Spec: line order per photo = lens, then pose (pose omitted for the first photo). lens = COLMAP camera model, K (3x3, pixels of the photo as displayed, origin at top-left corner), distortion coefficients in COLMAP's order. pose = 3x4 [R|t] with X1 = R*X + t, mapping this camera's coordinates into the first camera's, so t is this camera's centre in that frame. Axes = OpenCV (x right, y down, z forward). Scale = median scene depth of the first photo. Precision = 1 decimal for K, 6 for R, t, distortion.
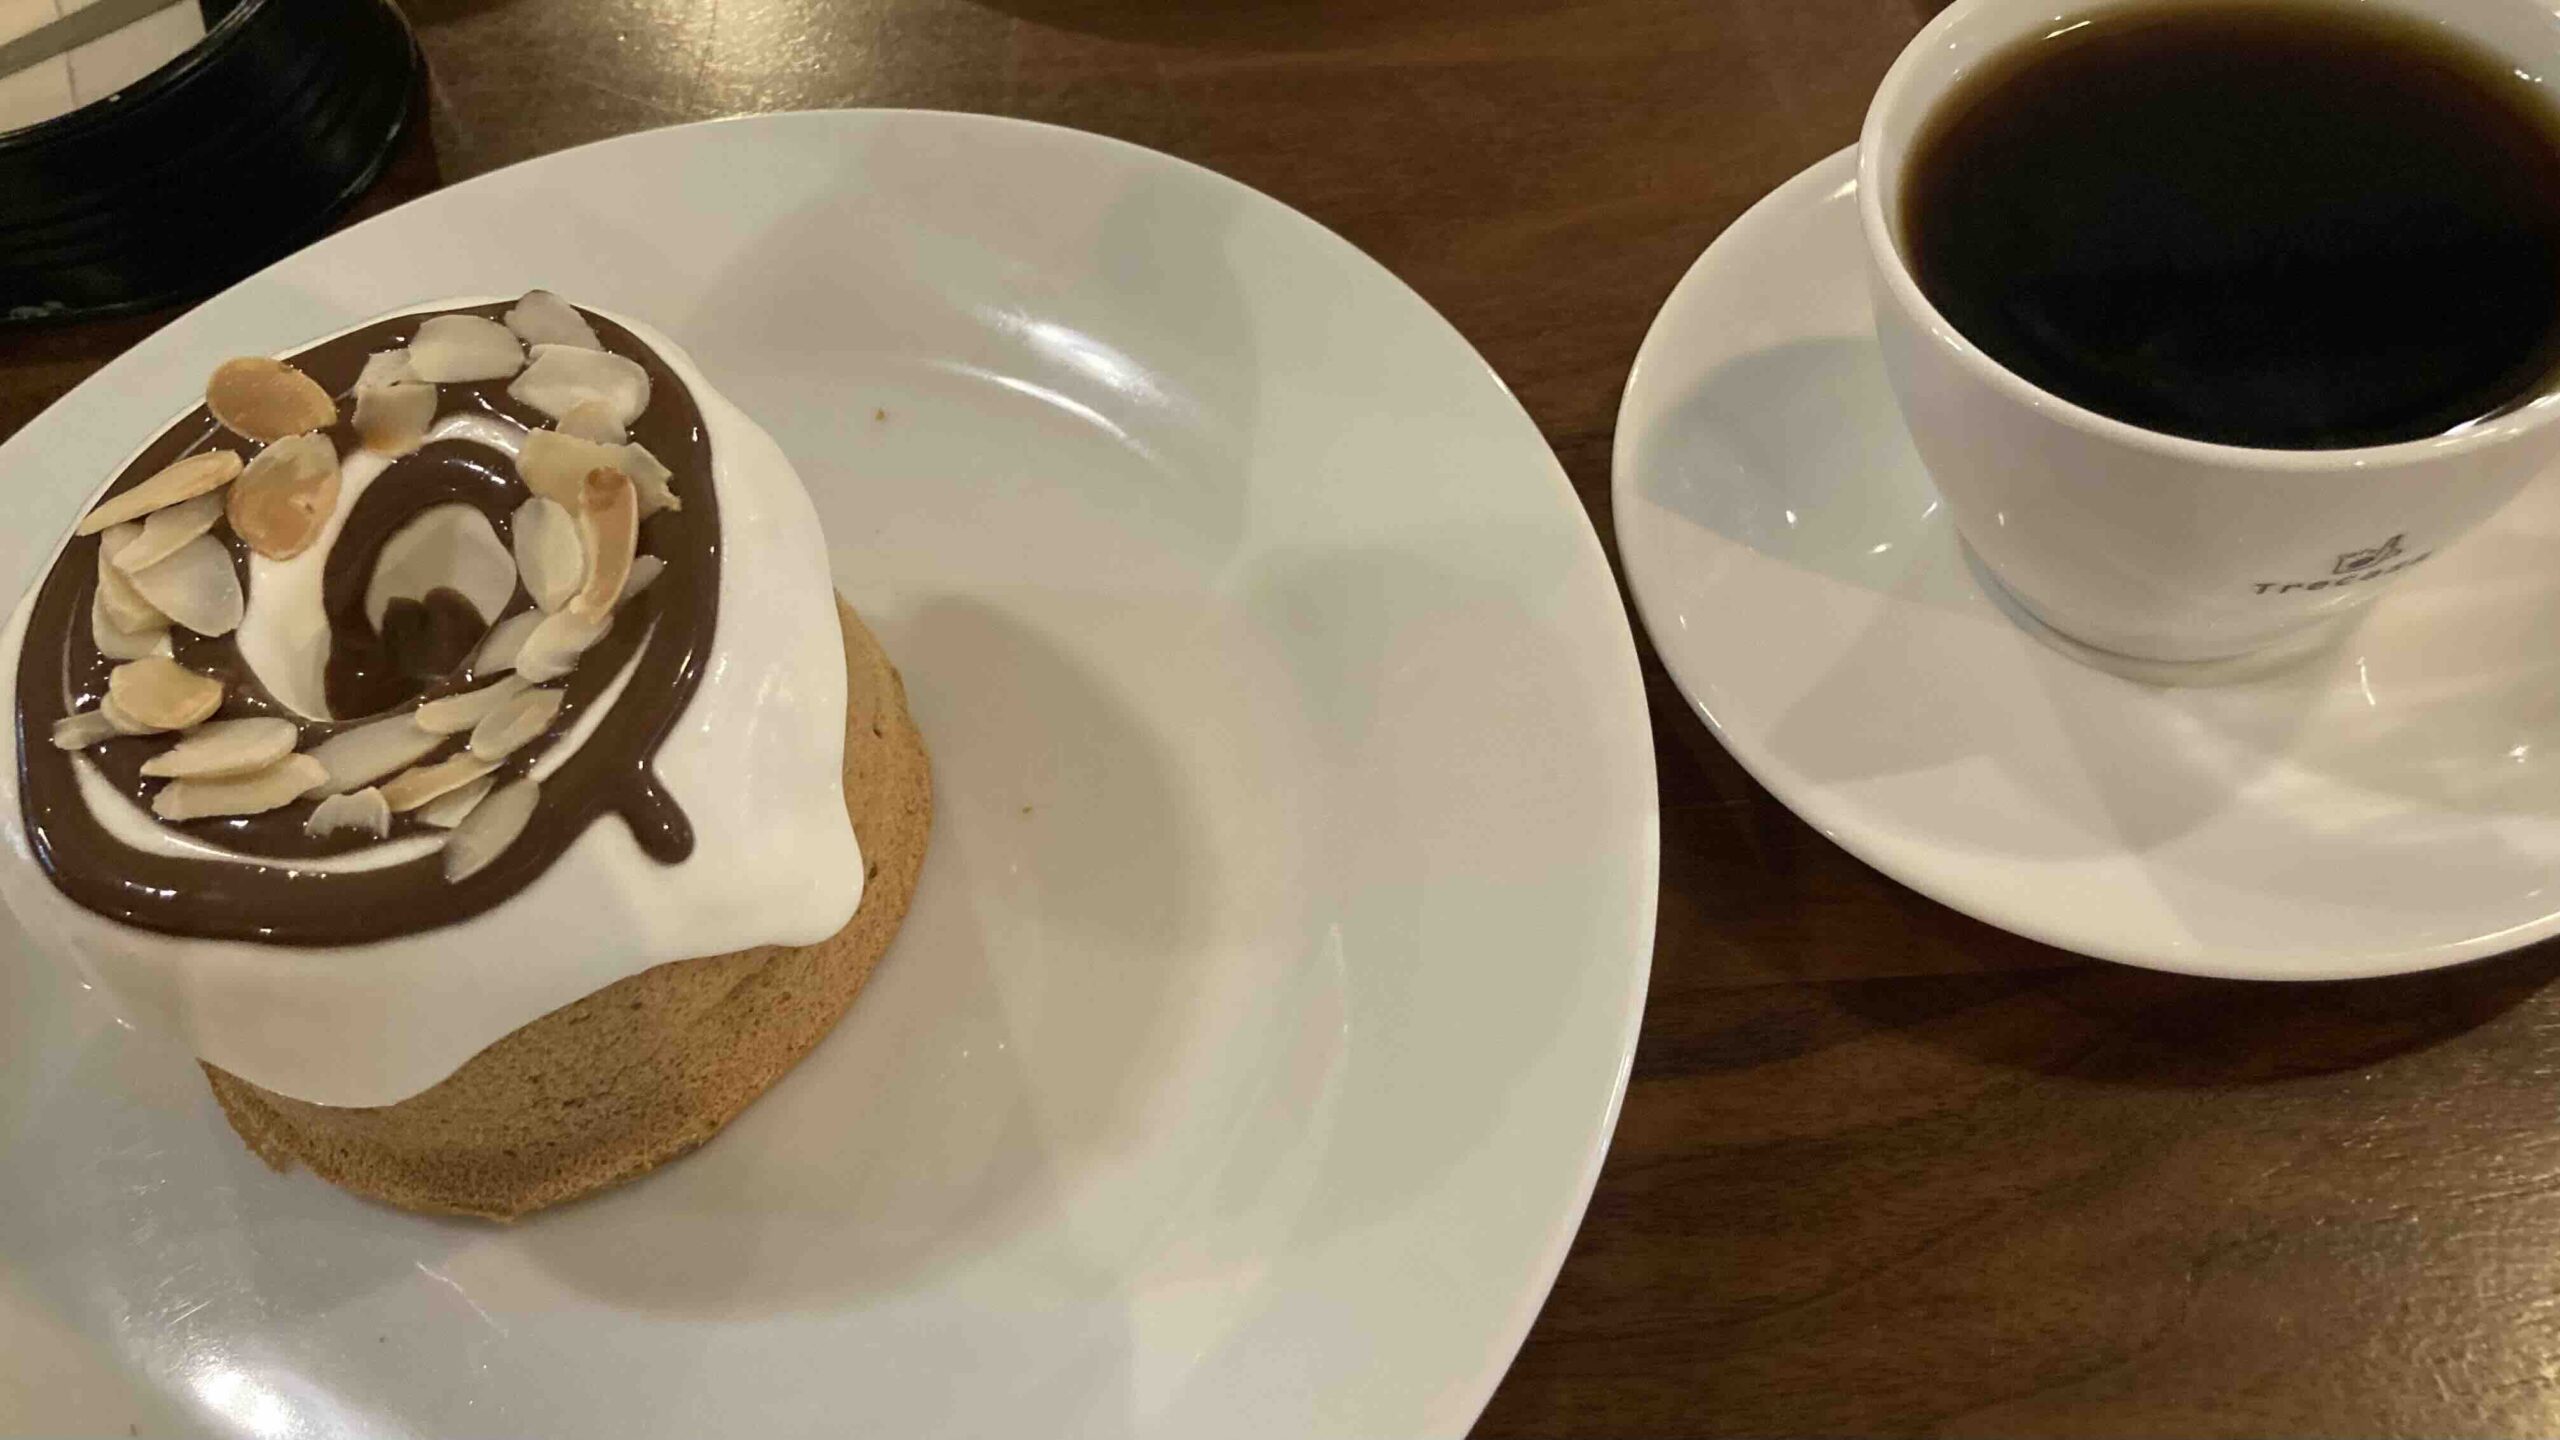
lens RADIAL K [[2076.2, 0, 1282.2], [0, 2076.2, 716.9], [0, 0, 1]] dist [-0.001149, 0.002074]
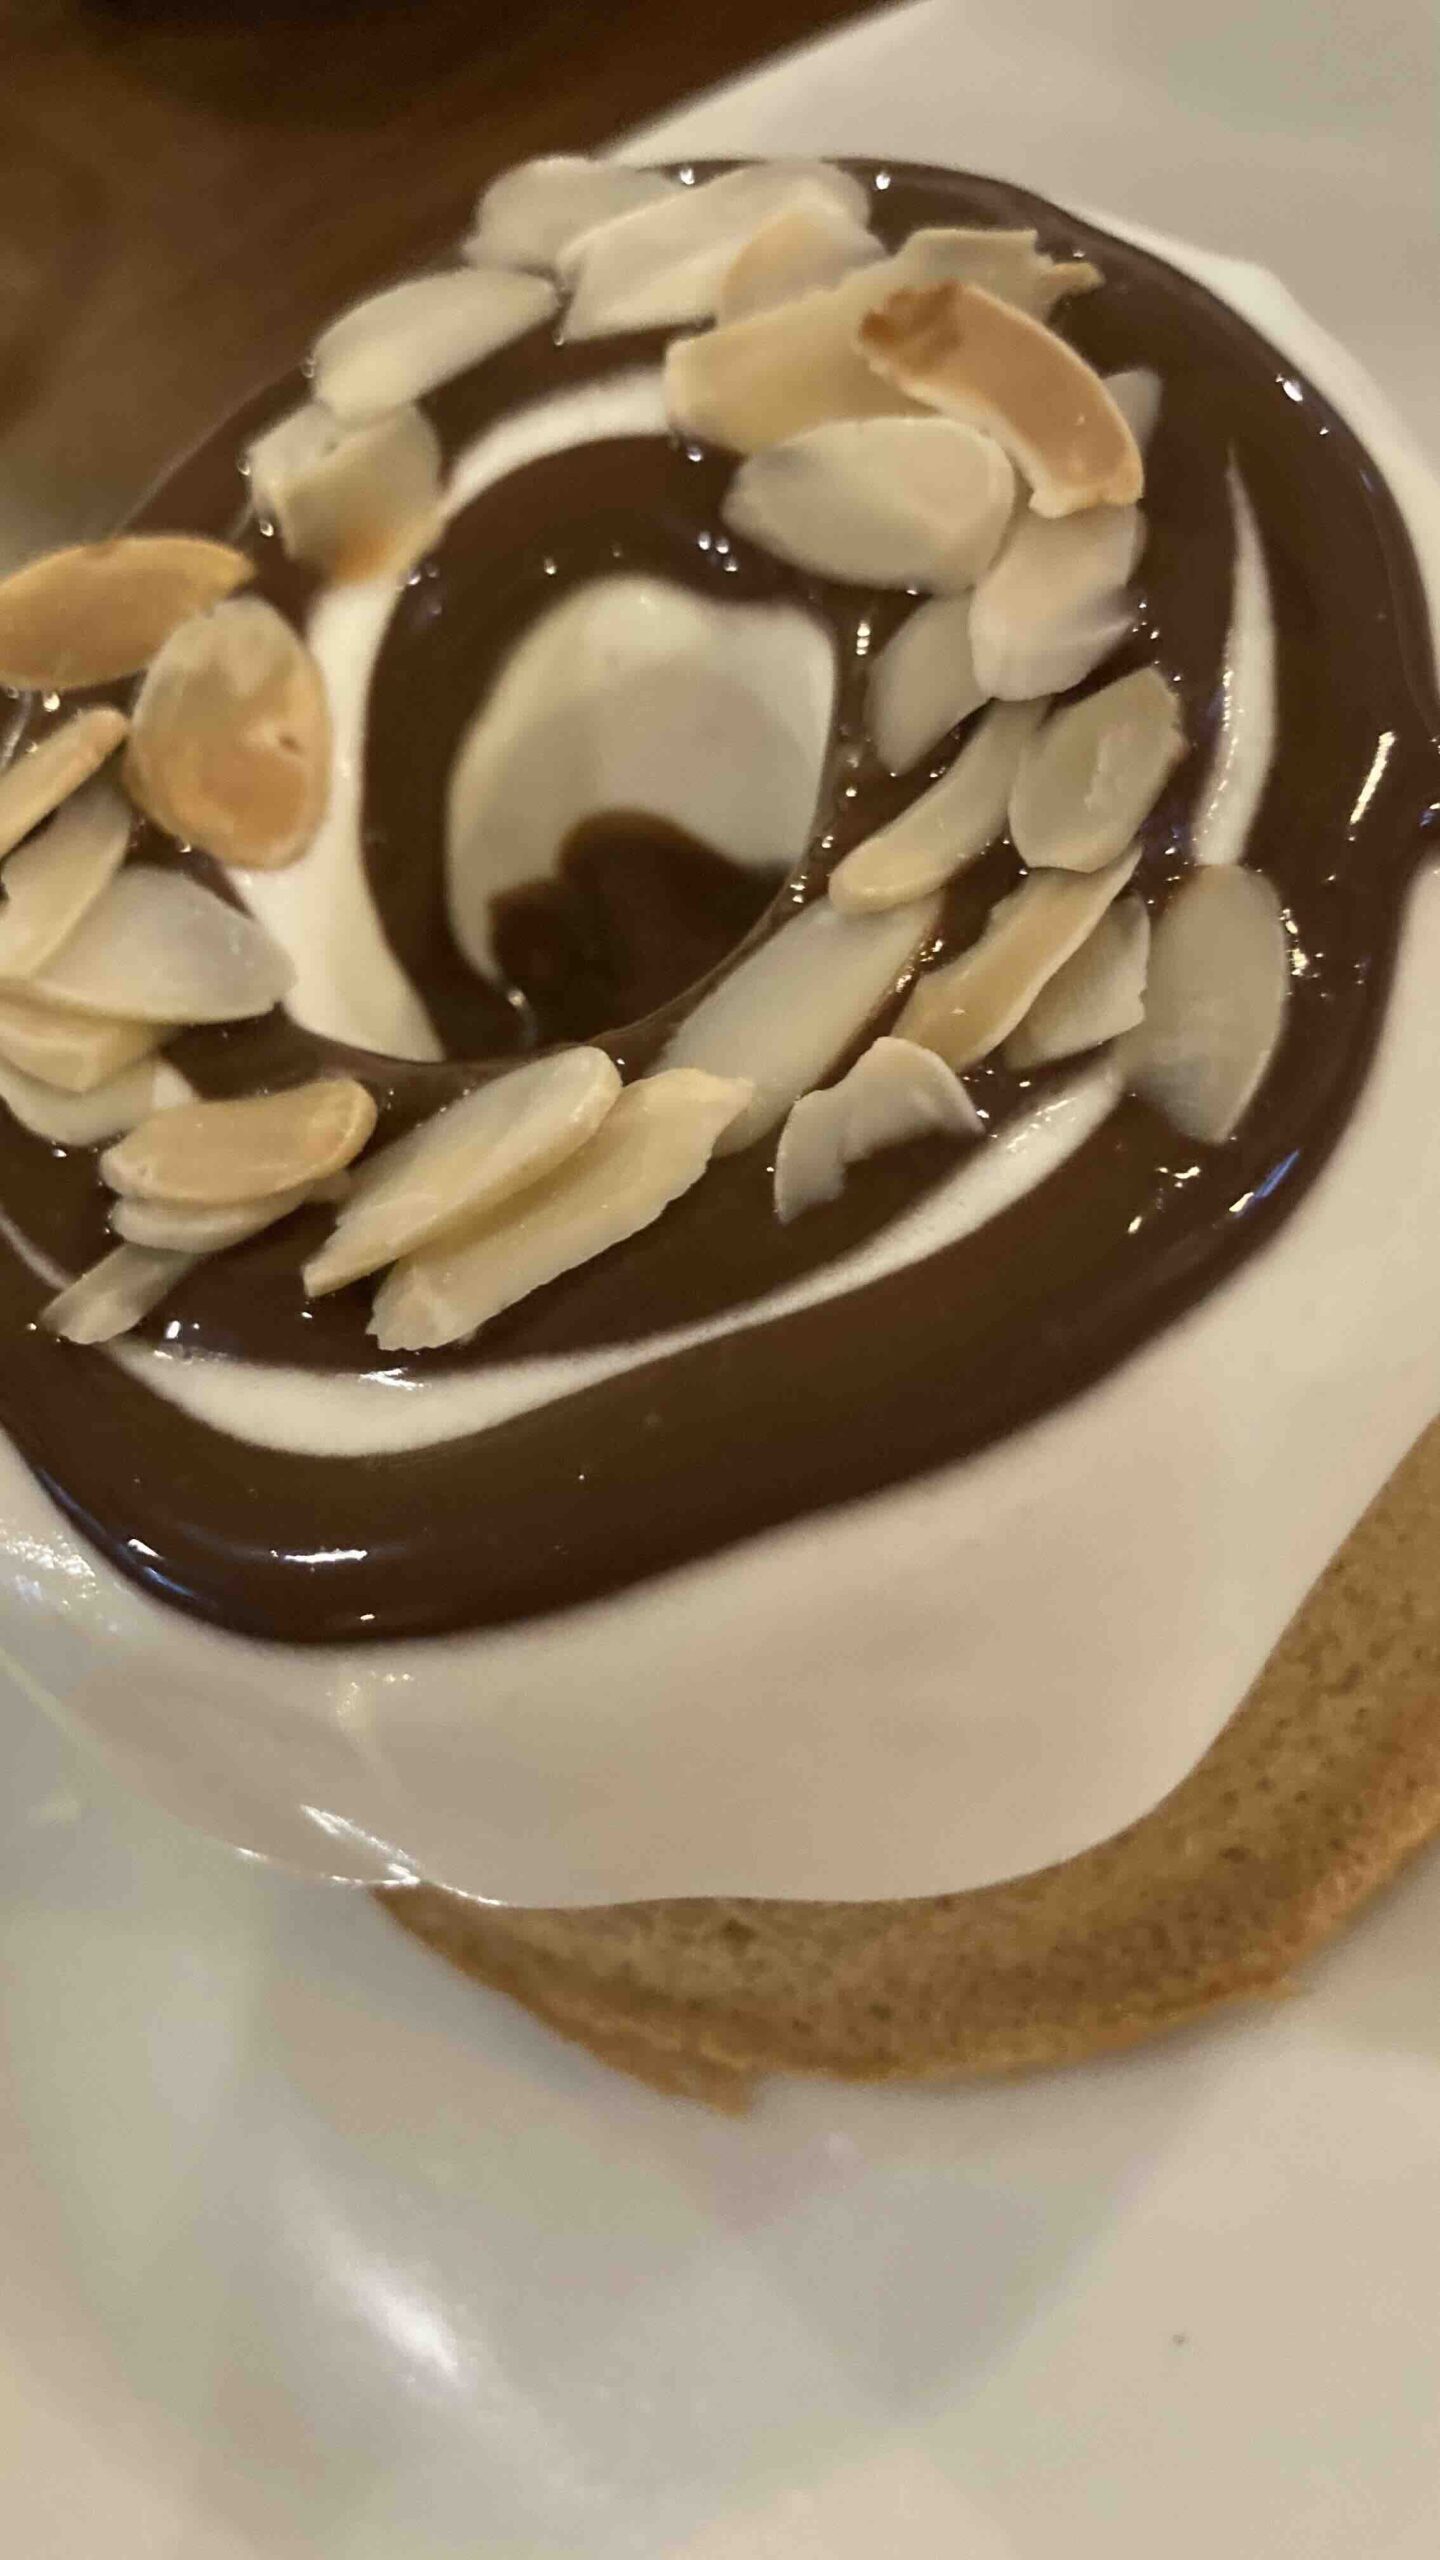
lens RADIAL K [[2076.2, 0, 719.2], [0, 2076.2, 1284.0], [0, 0, 1]] dist [-0.001149, 0.002074]
pose [[0.899269, -0.437243, -0.011618, -0.453083], [0.436064, 0.898284, -0.054165, 0.077991], [0.034119, 0.043643, 0.998464, 0.577839]]
